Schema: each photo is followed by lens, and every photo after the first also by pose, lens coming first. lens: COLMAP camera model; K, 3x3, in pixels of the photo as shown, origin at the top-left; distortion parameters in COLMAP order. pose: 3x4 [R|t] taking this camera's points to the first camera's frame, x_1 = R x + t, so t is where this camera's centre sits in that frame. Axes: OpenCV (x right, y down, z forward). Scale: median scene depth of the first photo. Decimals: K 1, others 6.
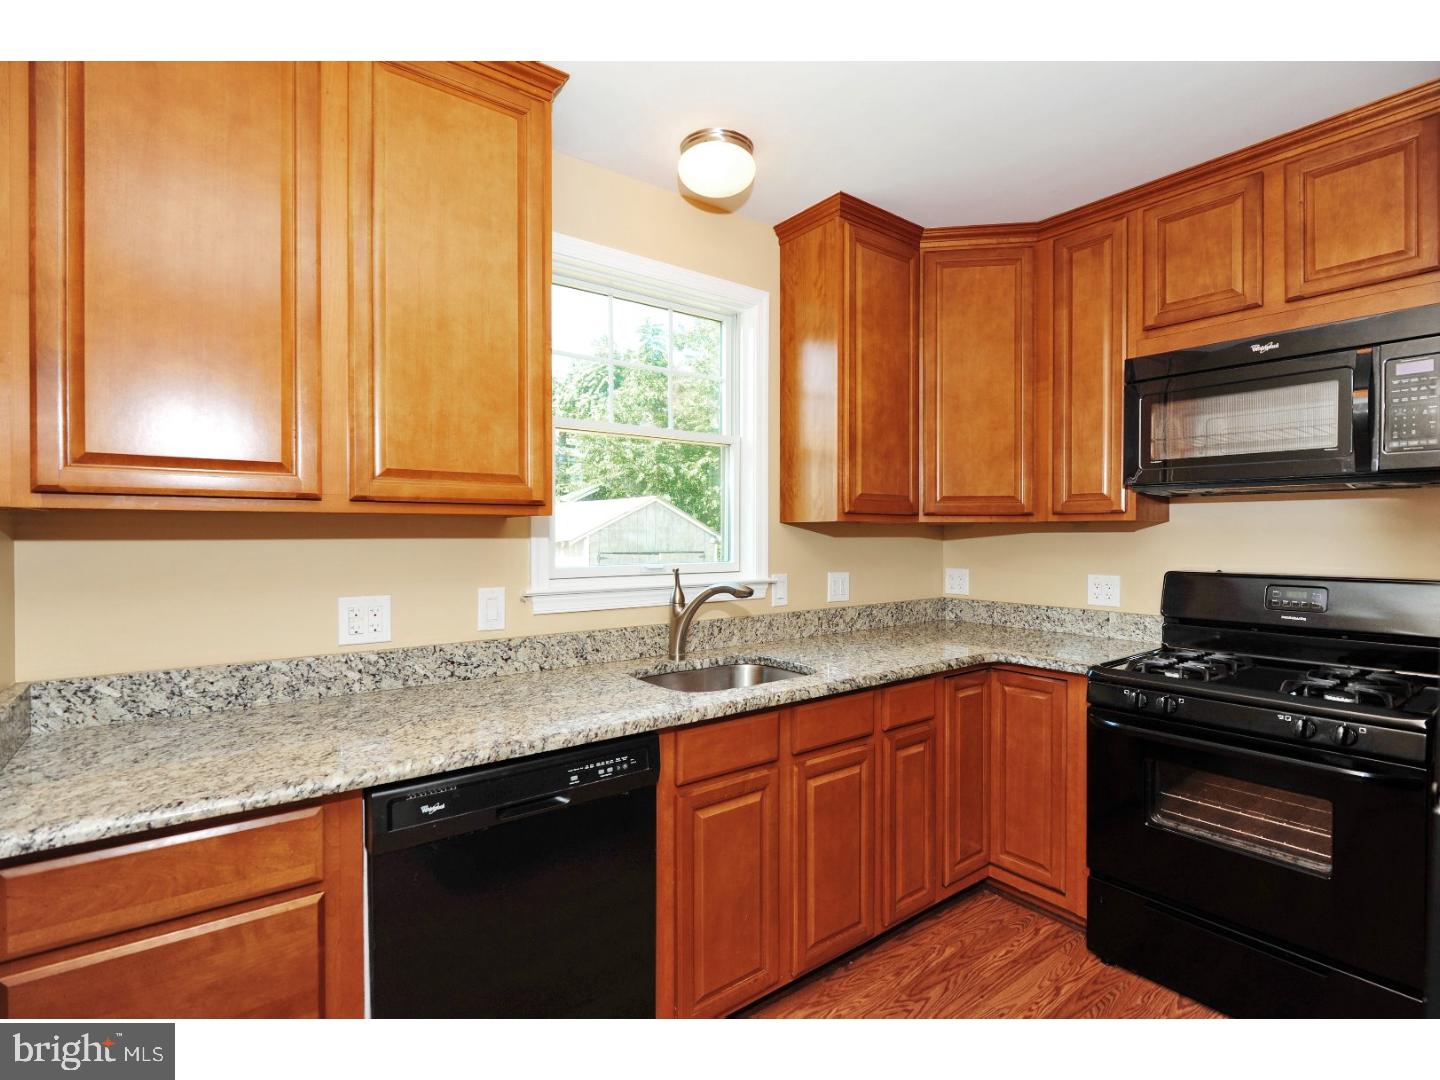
lens RADIAL K [[705.5, 0, 720.0], [0, 705.5, 540.0], [0, 0, 1]] dist [0.002624, -0.001979]
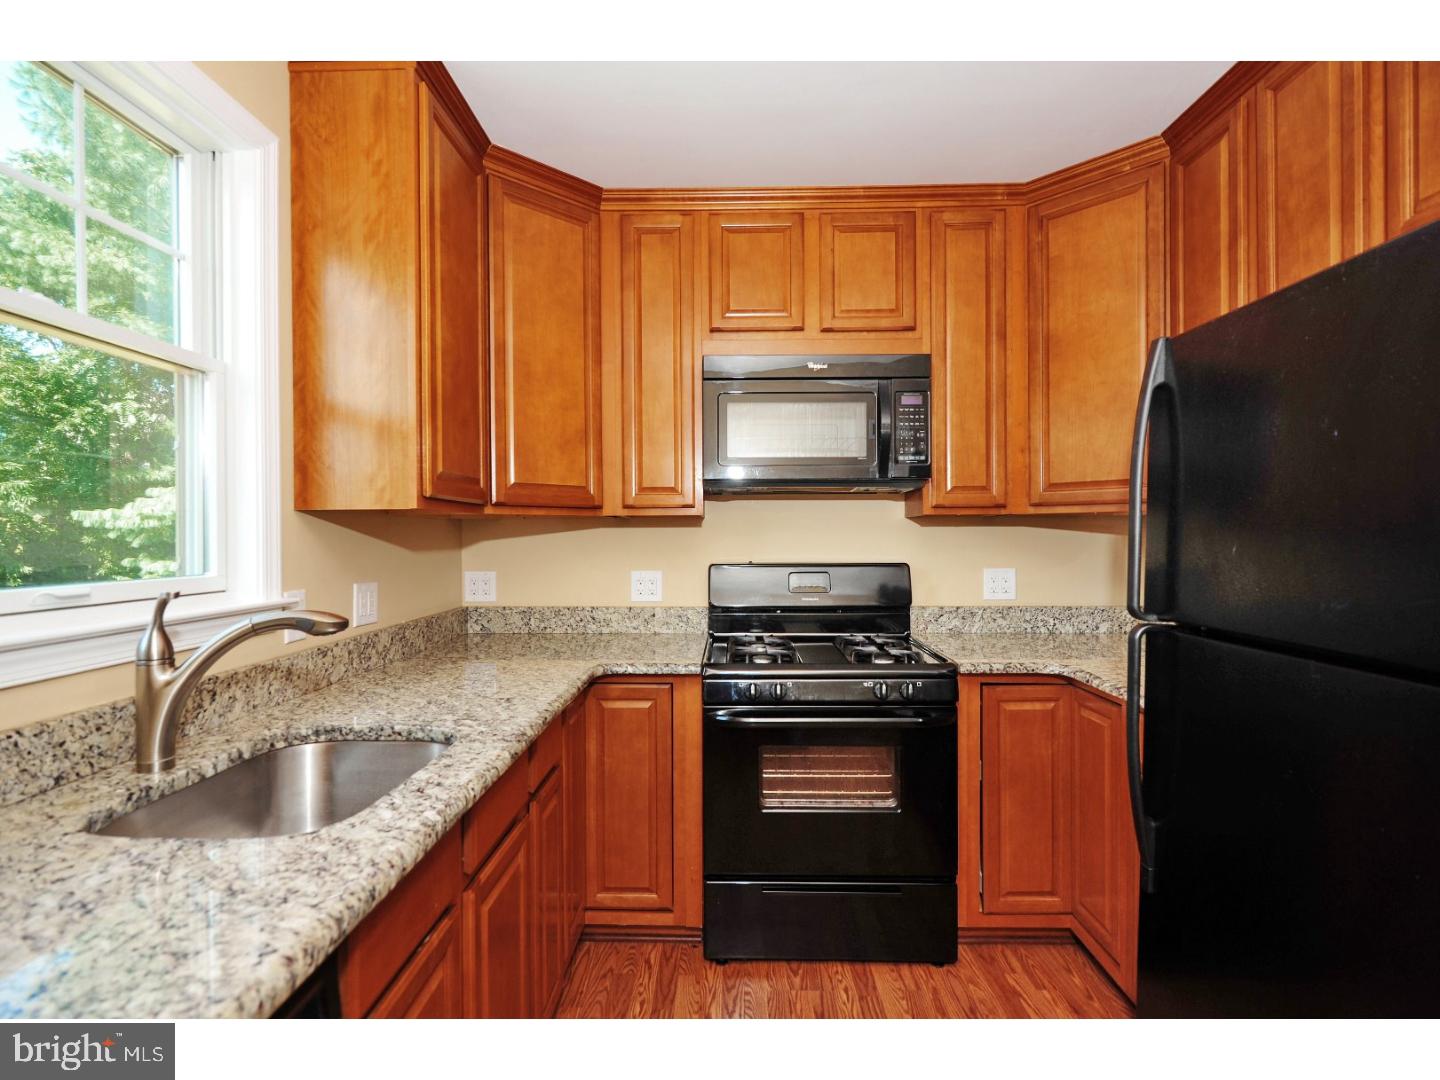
lens RADIAL K [[705.5, 0, 720.0], [0, 705.5, 540.0], [0, 0, 1]] dist [0.002624, -0.001979]
pose [[0.624854, -0.008700, 0.780693, -0.189103], [0.010776, 0.999939, 0.002519, 0.005647], [-0.780667, 0.006839, 0.624910, 0.334397]]
